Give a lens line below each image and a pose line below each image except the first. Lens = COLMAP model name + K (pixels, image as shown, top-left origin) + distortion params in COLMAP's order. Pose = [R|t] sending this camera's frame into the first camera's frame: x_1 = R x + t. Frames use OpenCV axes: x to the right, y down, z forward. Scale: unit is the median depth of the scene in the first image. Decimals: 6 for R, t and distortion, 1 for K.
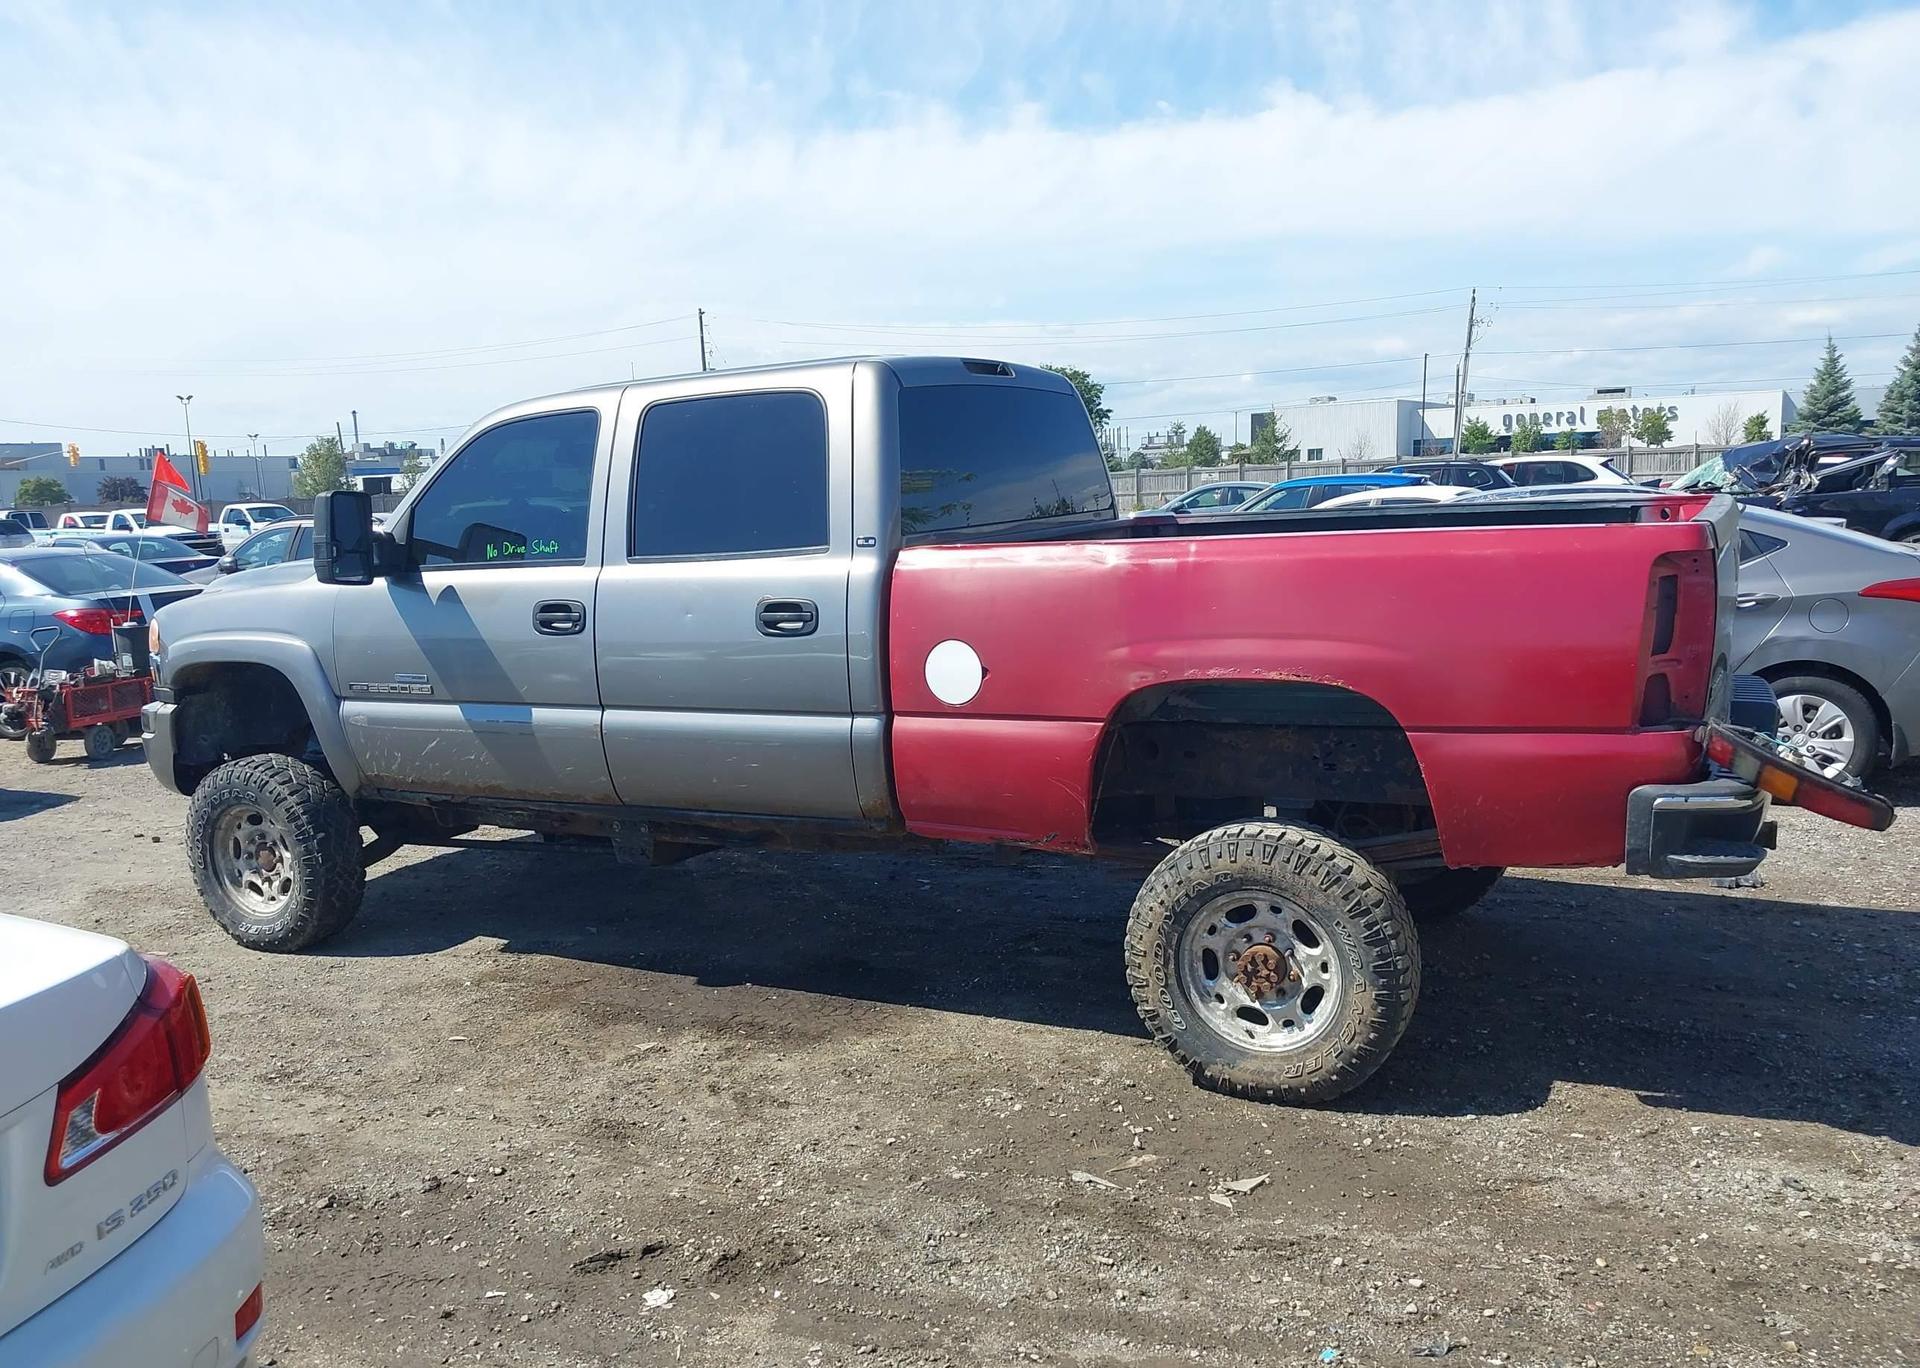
lens RADIAL K [[1510.5, 0, 981.4], [0, 1510.5, 680.6], [0, 0, 1]] dist [0.046273, -0.047190]
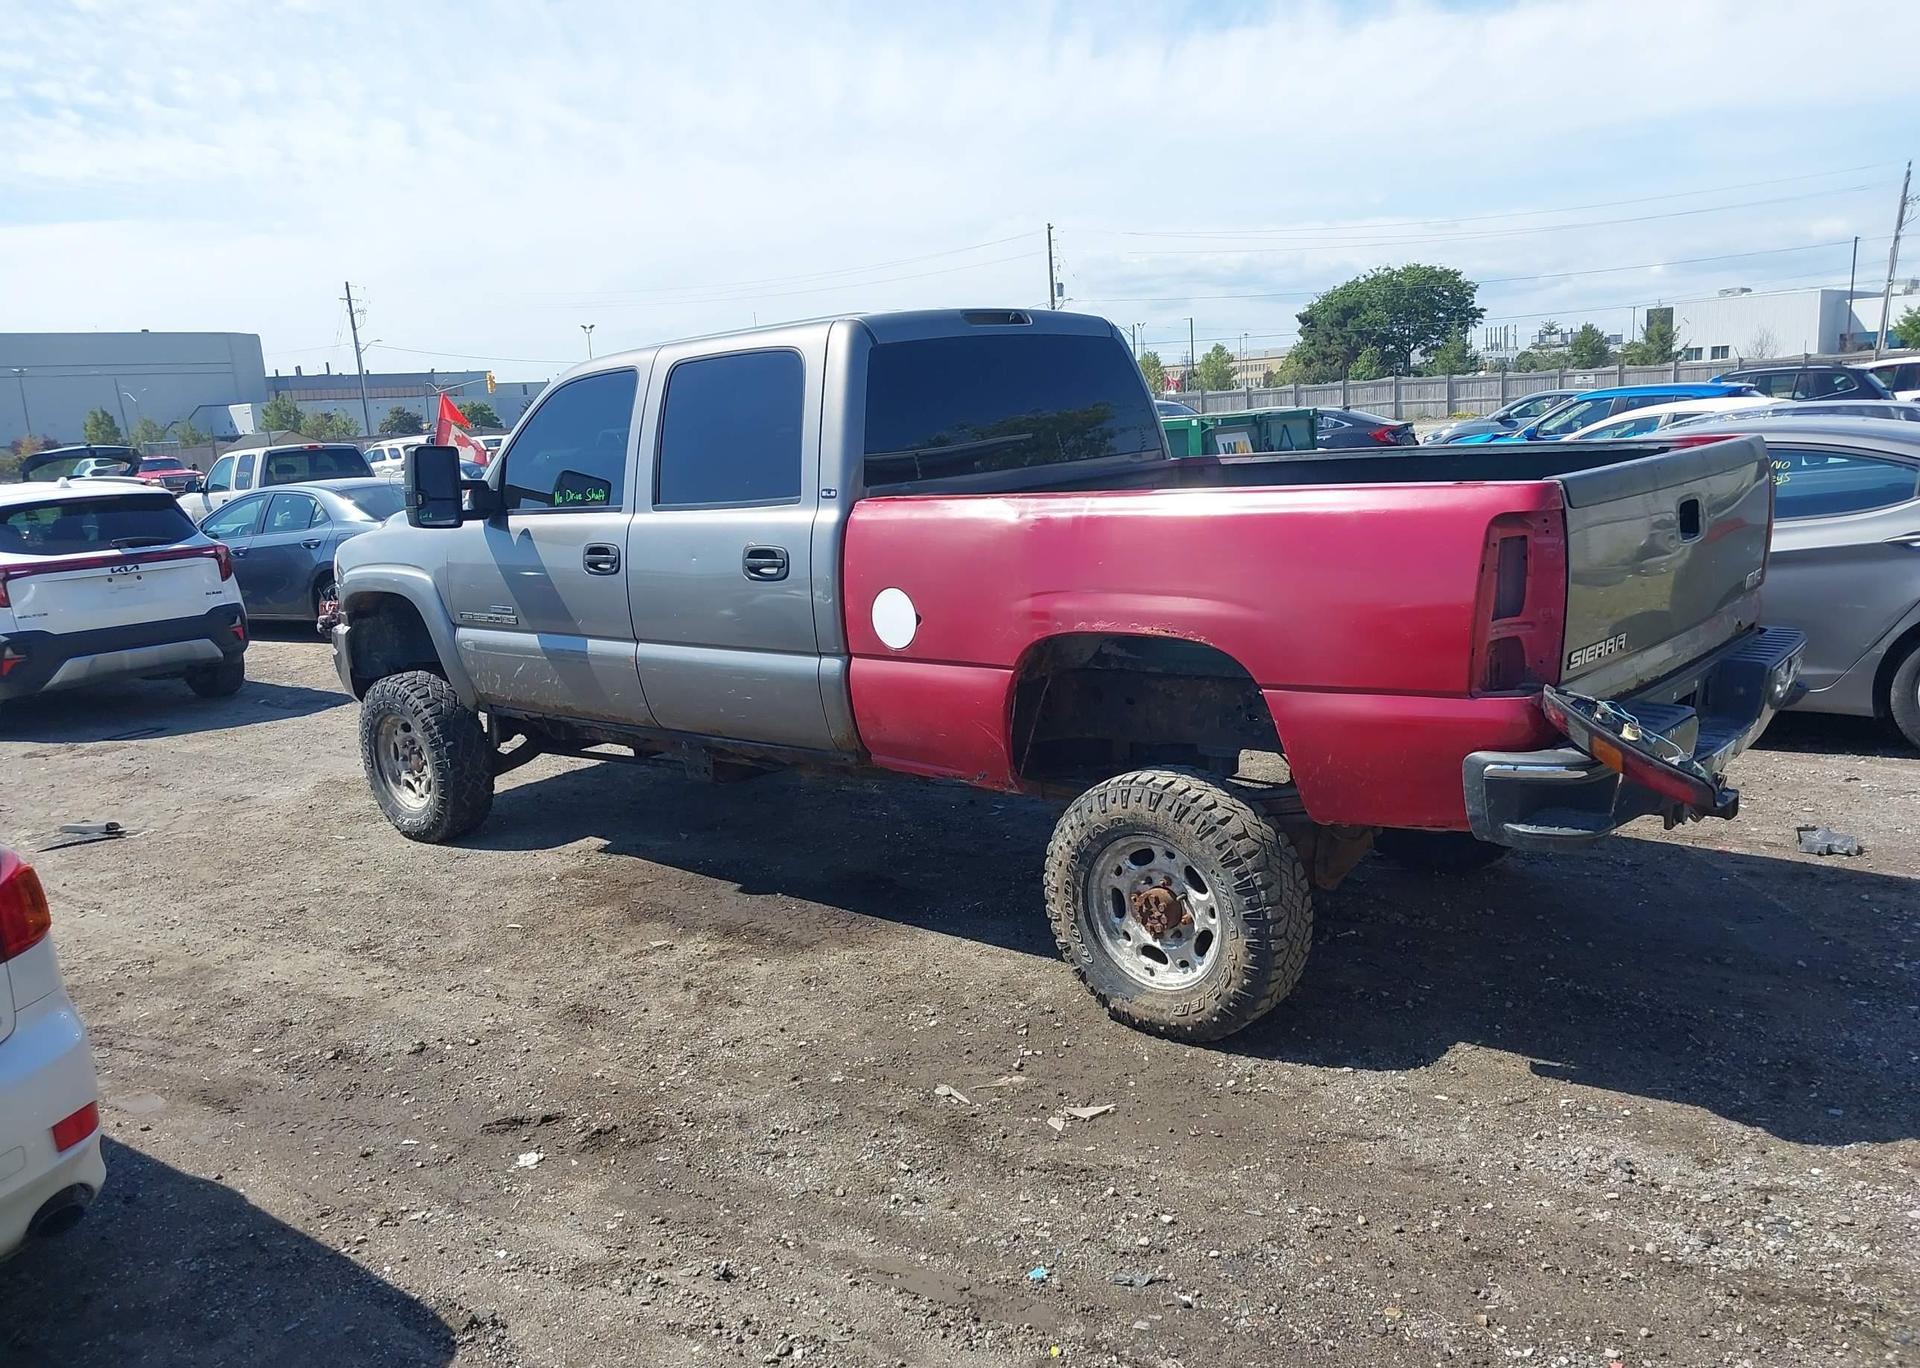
lens RADIAL K [[1500.5, 0, 994.6], [0, 1500.5, 692.0], [0, 0, 1]] dist [0.098365, -0.137544]
pose [[0.971382, 0.029497, -0.235684, 0.293083], [-0.014054, 0.997658, 0.066938, -0.024618], [0.237107, -0.061710, 0.969522, -0.015381]]
